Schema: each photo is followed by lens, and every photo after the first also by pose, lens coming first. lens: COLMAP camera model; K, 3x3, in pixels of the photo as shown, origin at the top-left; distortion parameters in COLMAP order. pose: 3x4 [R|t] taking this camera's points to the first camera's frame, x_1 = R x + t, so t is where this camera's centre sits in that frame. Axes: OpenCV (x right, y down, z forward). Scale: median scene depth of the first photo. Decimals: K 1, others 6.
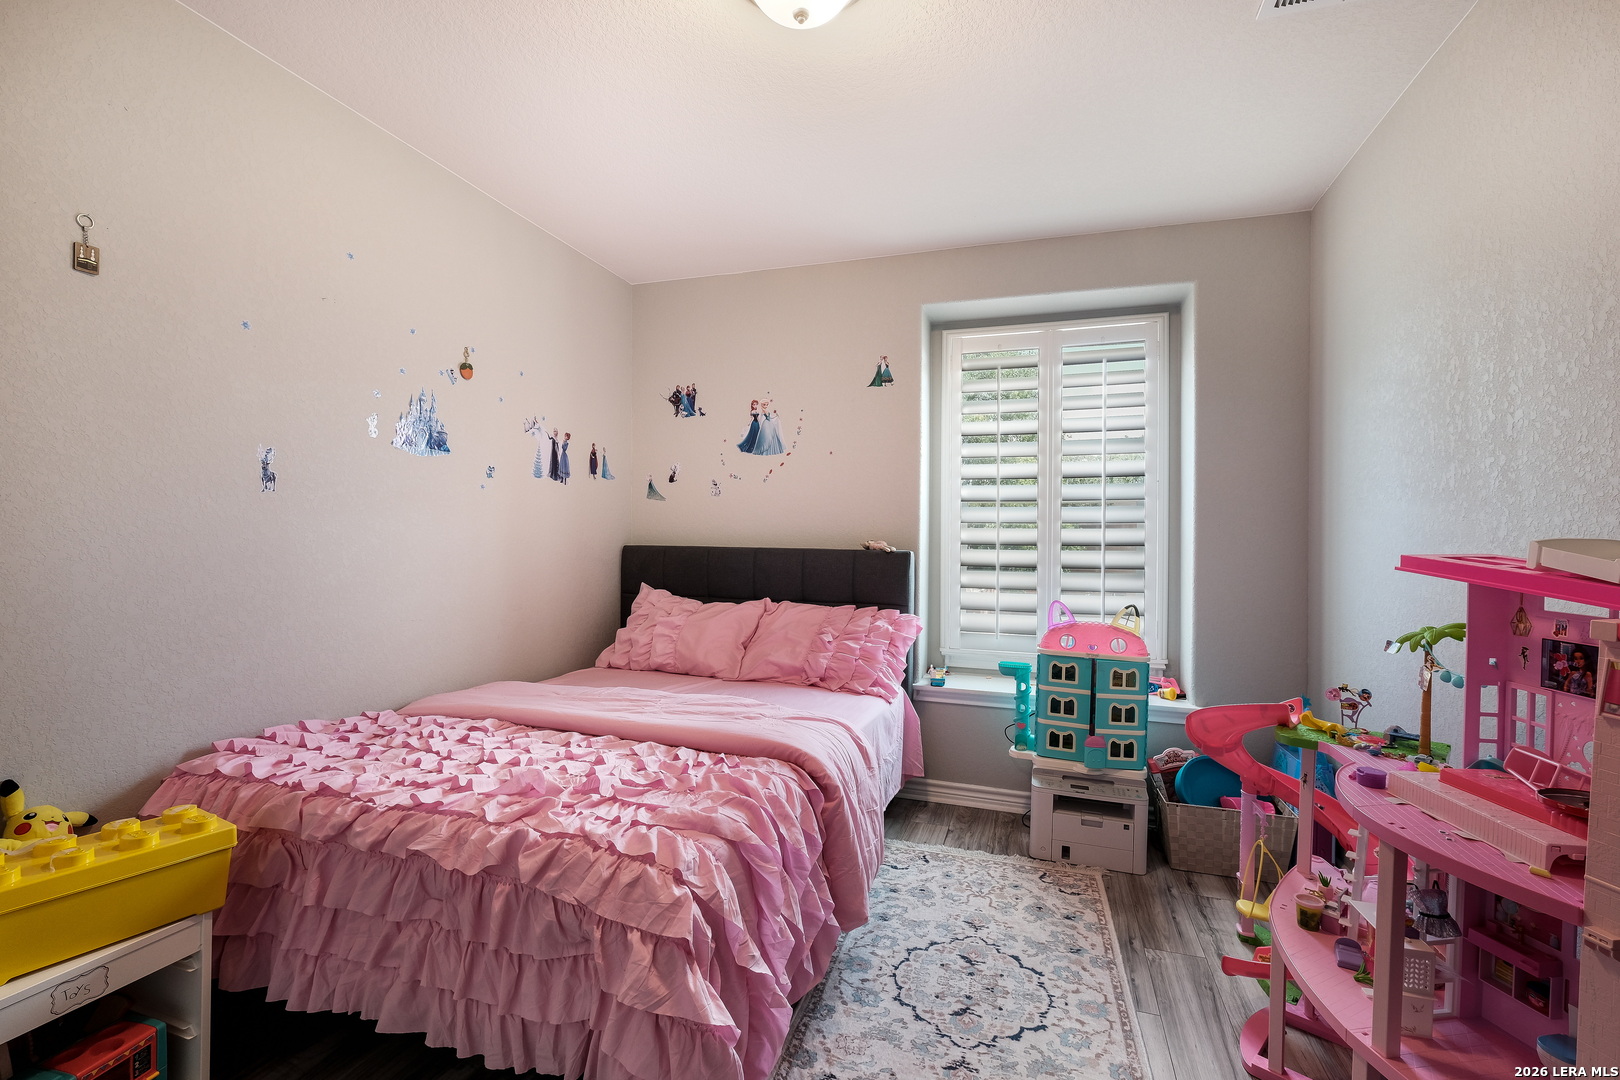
lens RADIAL K [[711.8, 0, 814.0], [0, 711.8, 554.3], [0, 0, 1]] dist [0.001447, 0.000030]
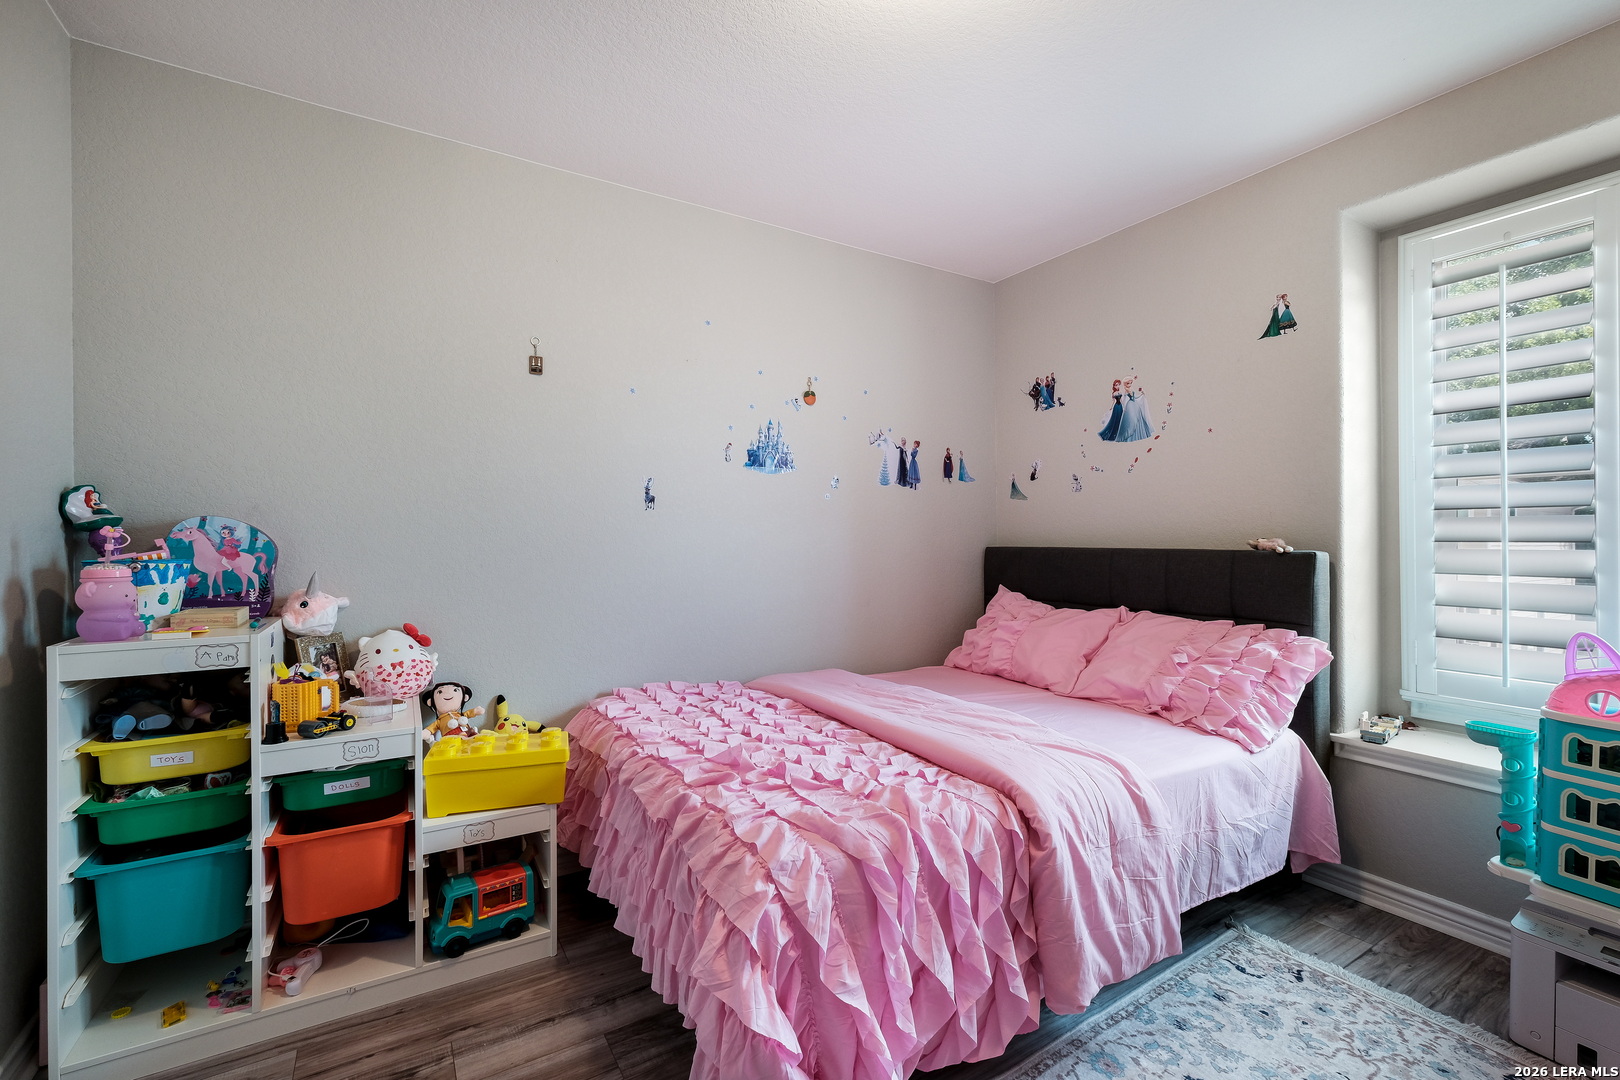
lens RADIAL K [[694.4, 0, 806.7], [0, 694.4, 554.1], [0, 0, 1]] dist [0.002792, 0.000896]
pose [[0.762741, -0.001275, -0.646703, 0.213365], [-0.000167, 0.999998, -0.002168, -0.000335], [0.646704, 0.001761, 0.762739, 0.120364]]
